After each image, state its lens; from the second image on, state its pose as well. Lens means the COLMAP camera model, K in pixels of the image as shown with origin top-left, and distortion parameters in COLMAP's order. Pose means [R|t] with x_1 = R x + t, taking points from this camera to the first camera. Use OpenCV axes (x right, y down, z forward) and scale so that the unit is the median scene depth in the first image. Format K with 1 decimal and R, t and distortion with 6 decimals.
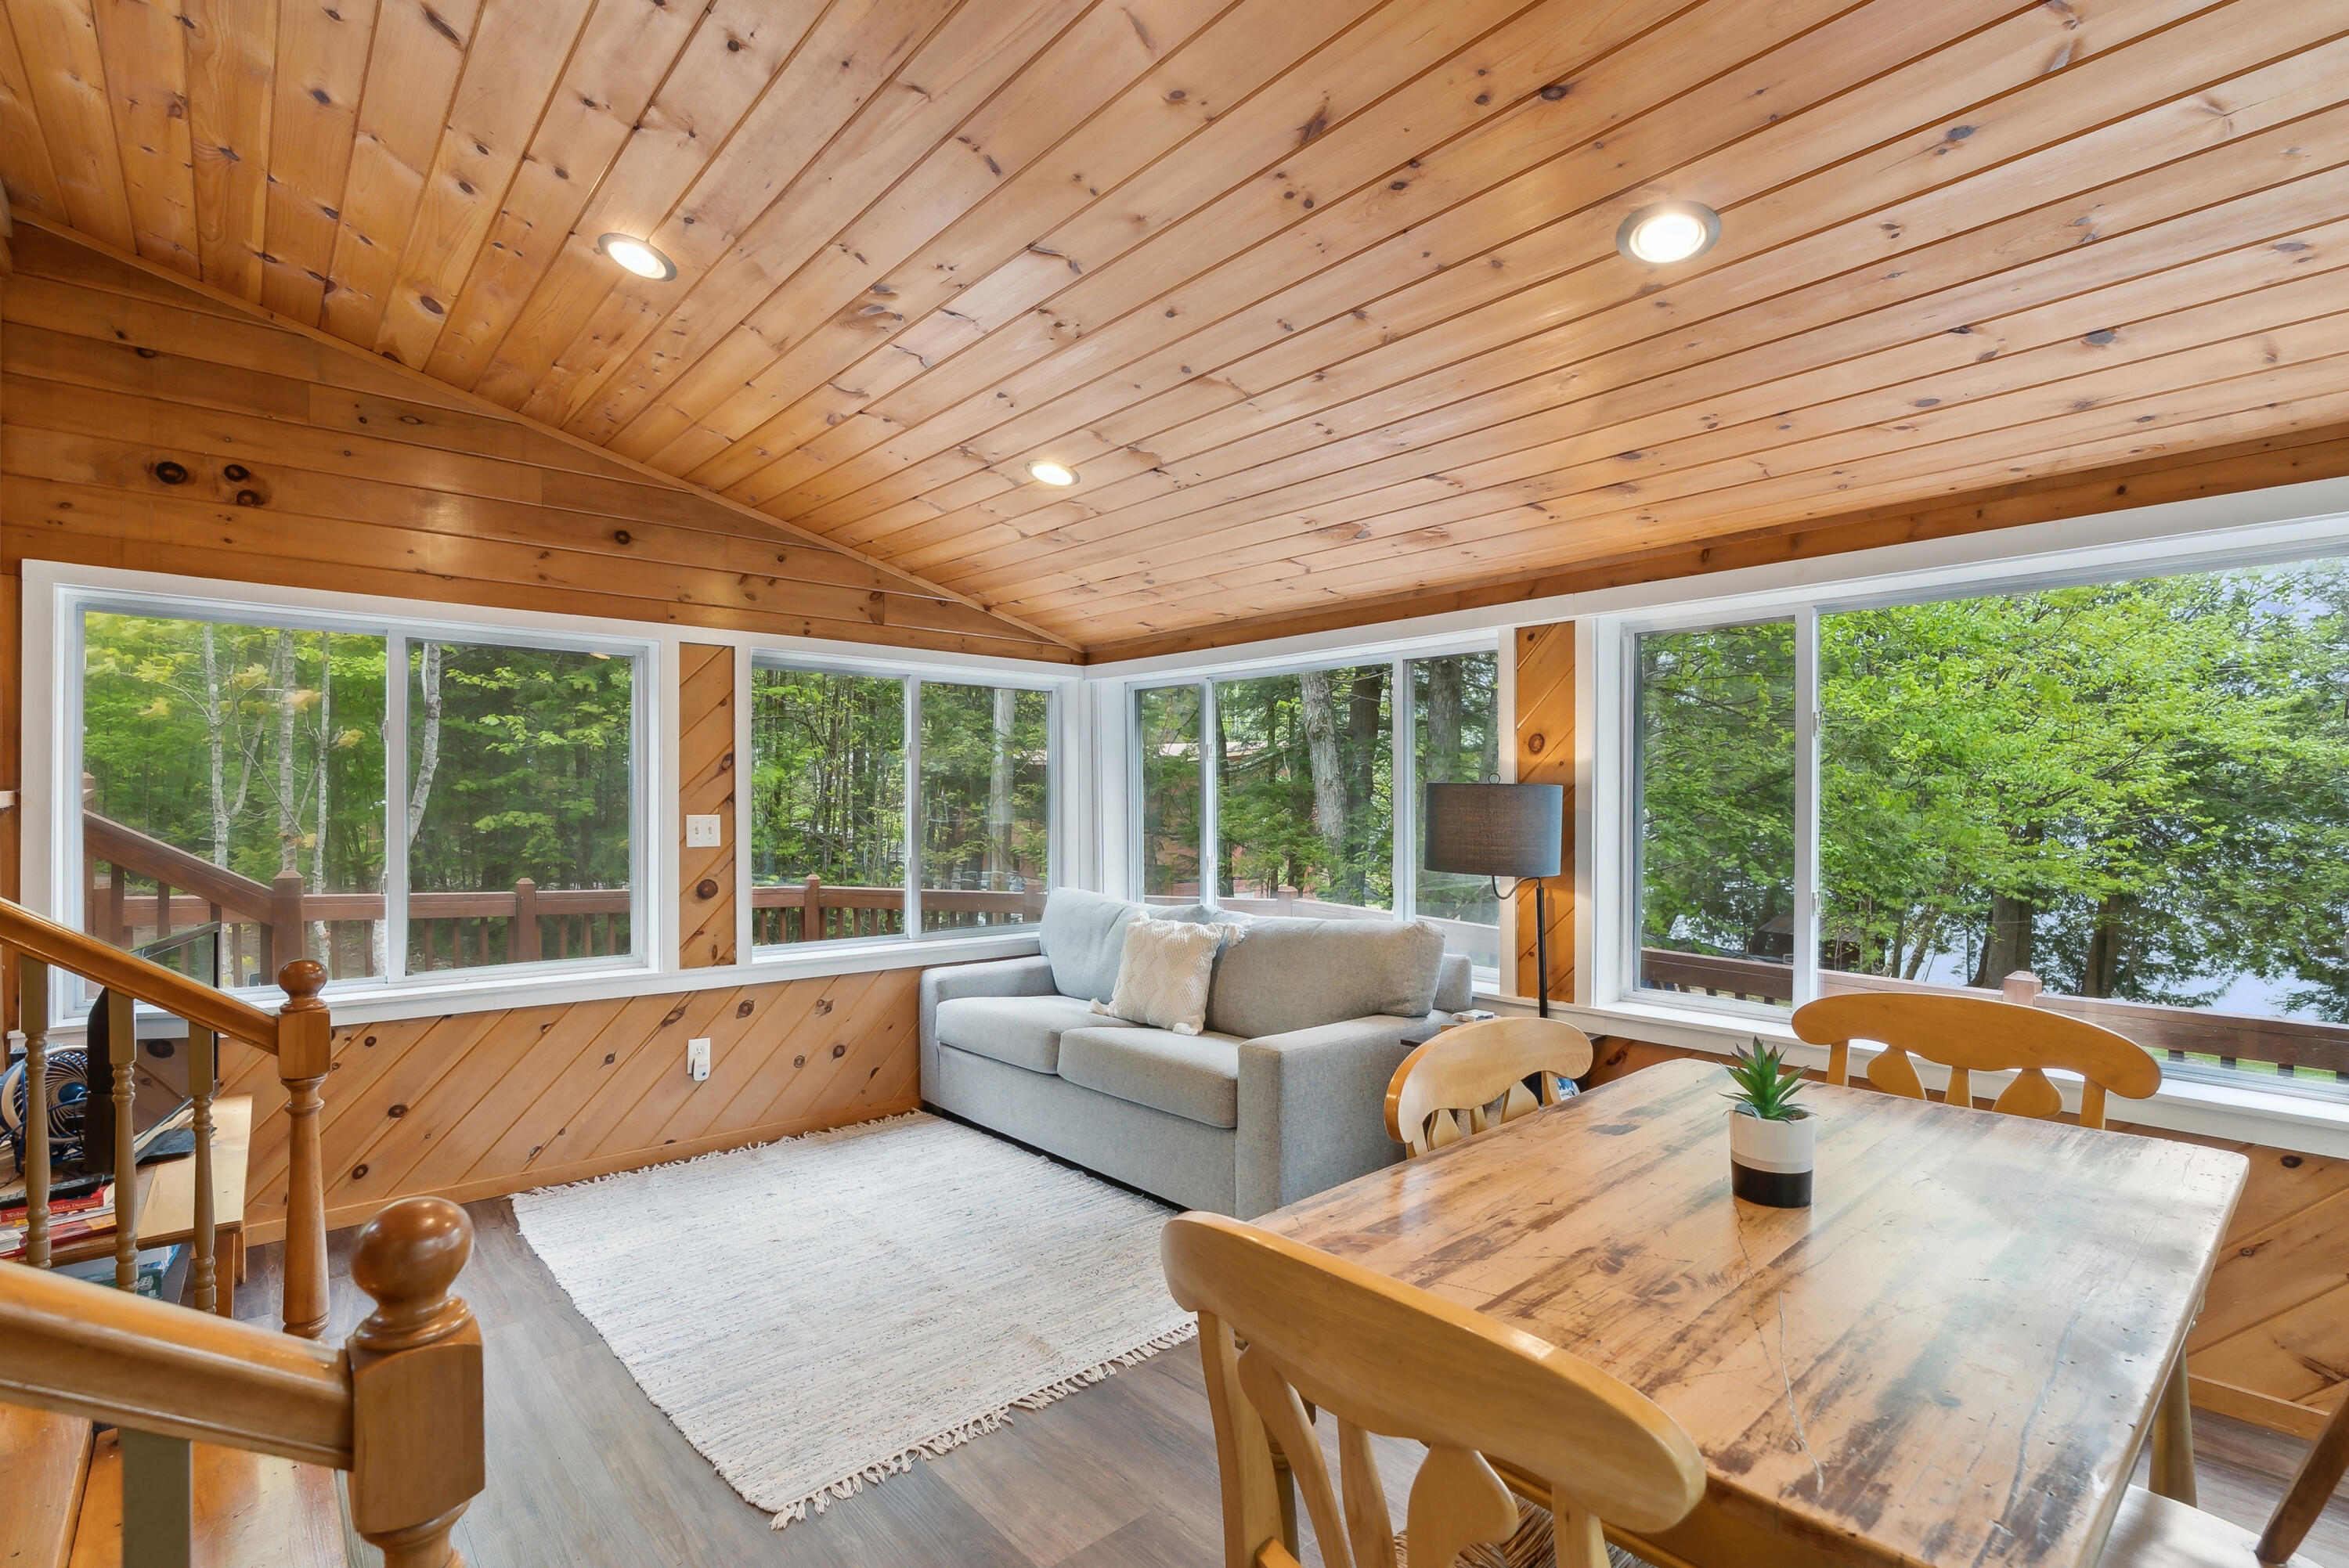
lens RADIAL K [[1100.4, 0, 1191.2], [0, 1100.4, 806.4], [0, 0, 1]] dist [-0.008280, 0.000946]
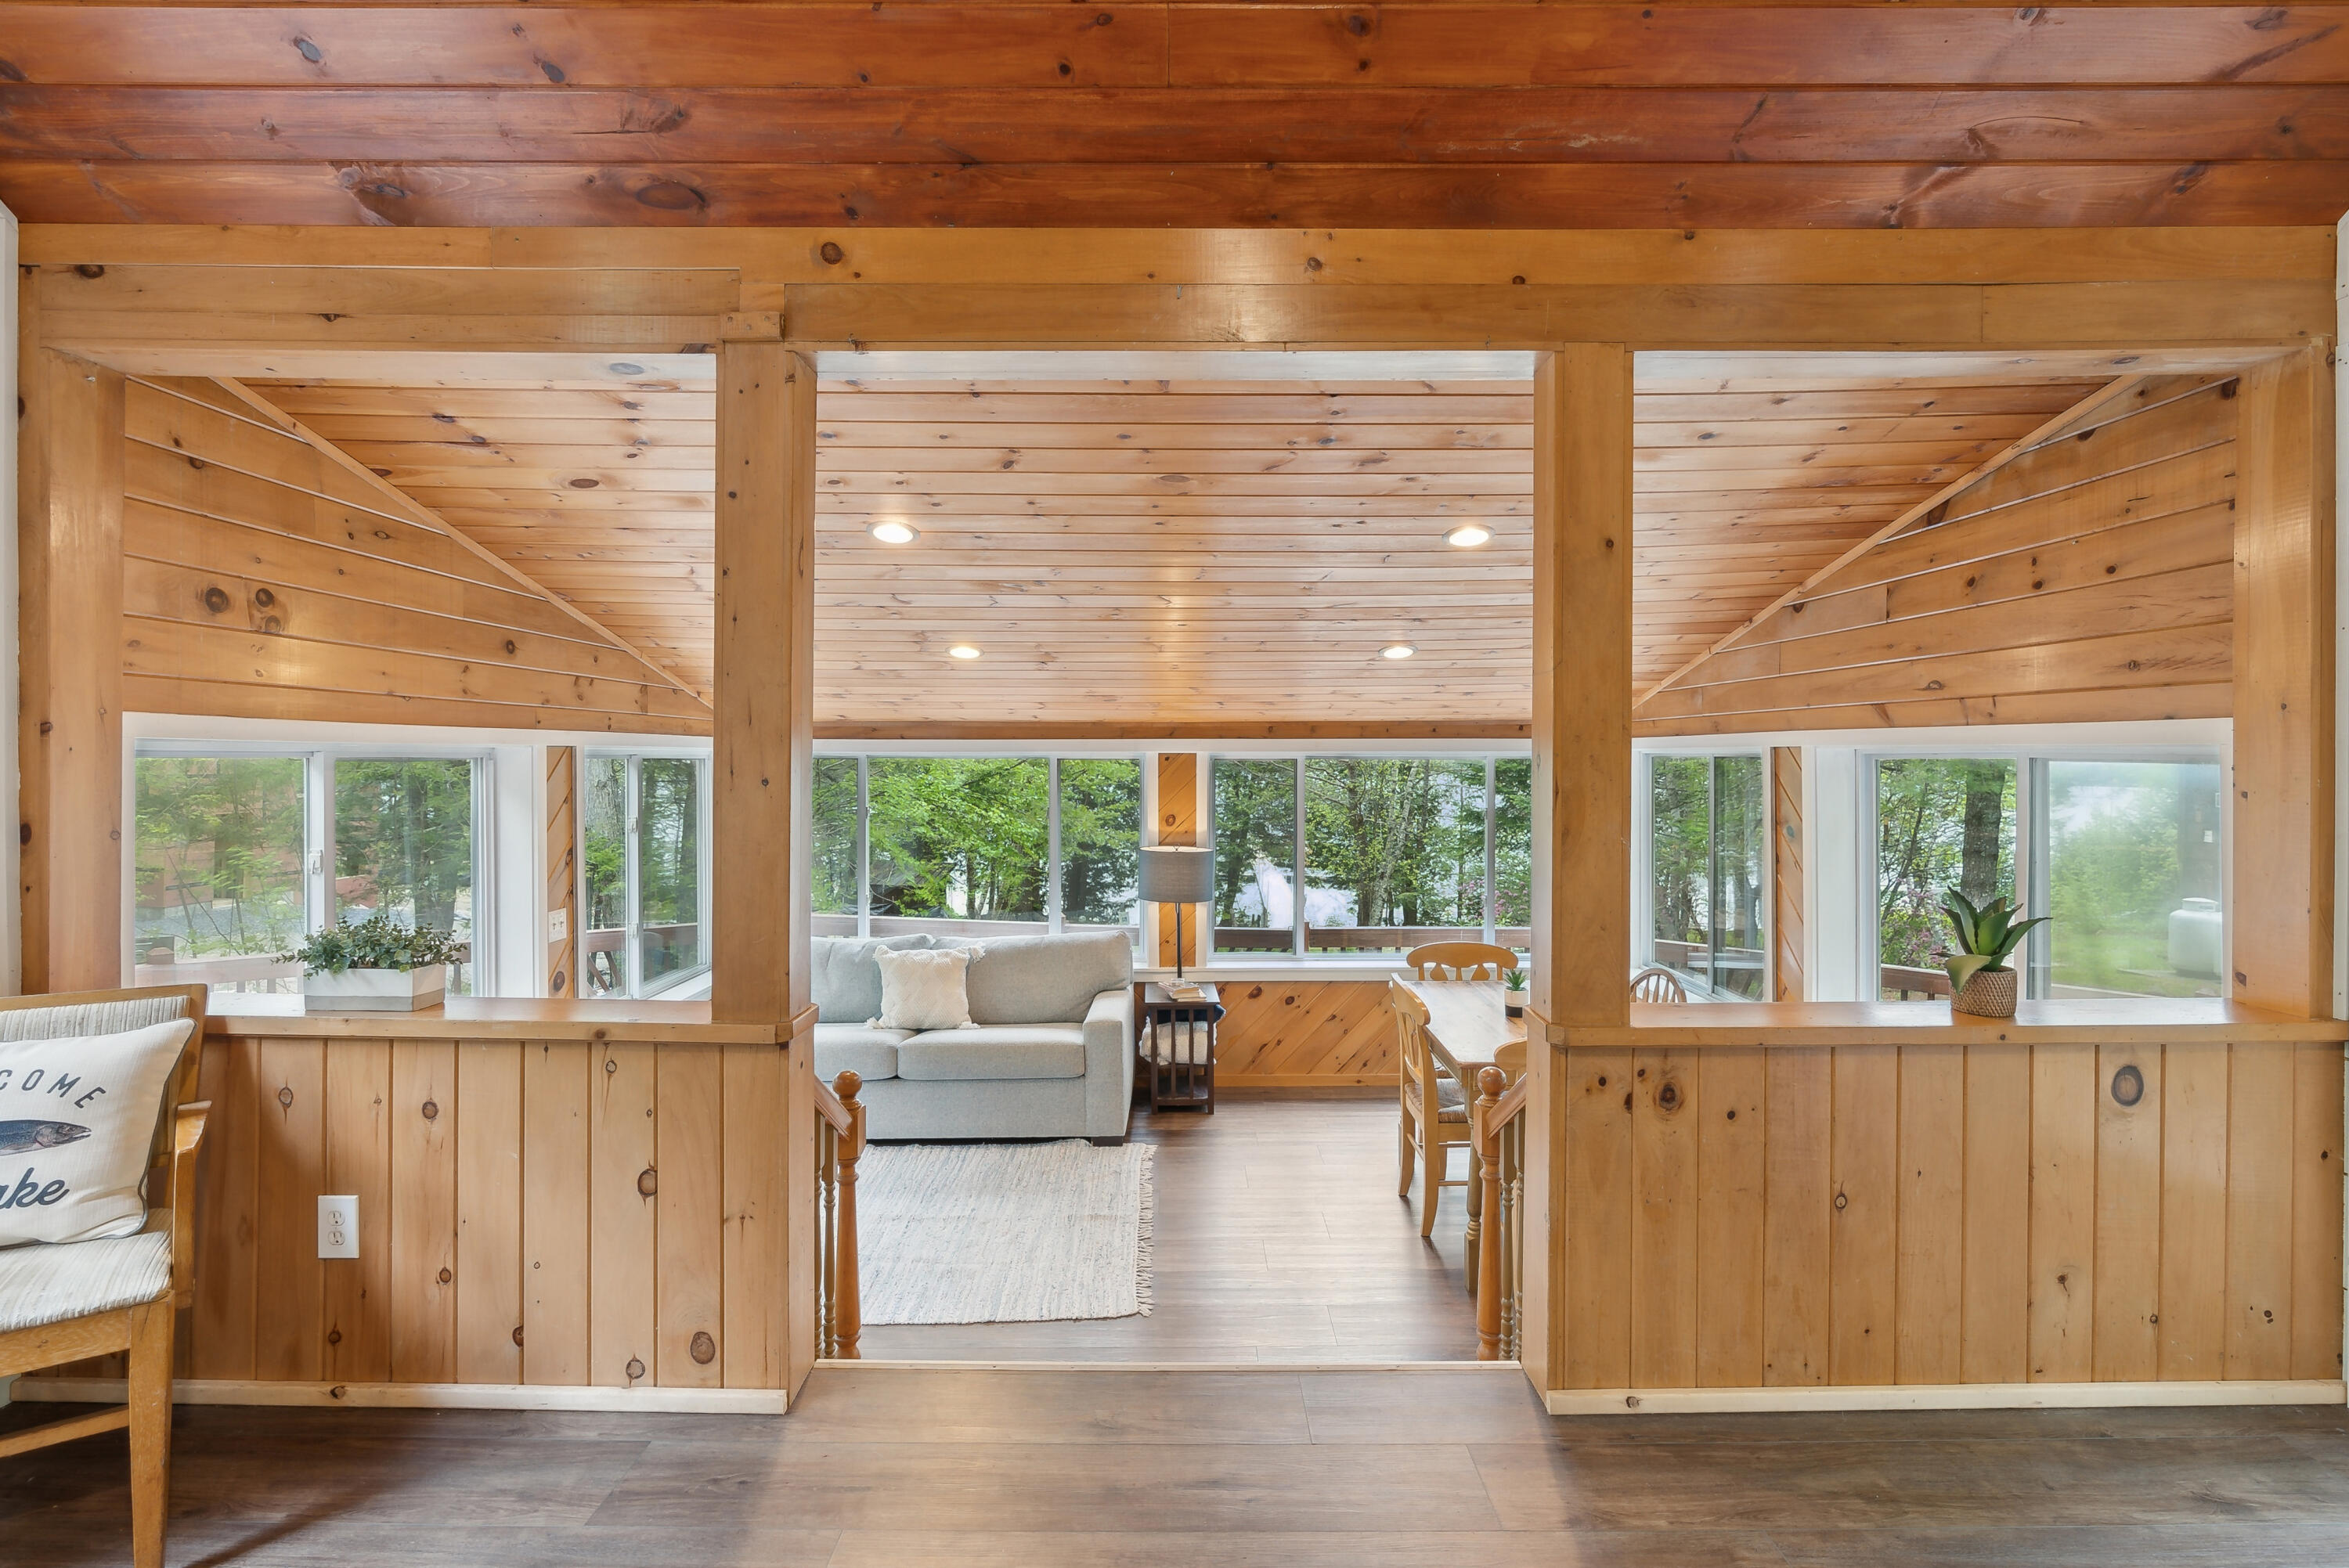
lens RADIAL K [[1069.6, 0, 1176.3], [0, 1069.6, 766.5], [0, 0, 1]] dist [-0.004376, 0.000579]
pose [[0.662966, -0.009248, 0.748592, -0.917334], [0.006058, 0.999957, 0.006989, -0.149484], [-0.748625, -0.000099, 0.662994, -0.121948]]
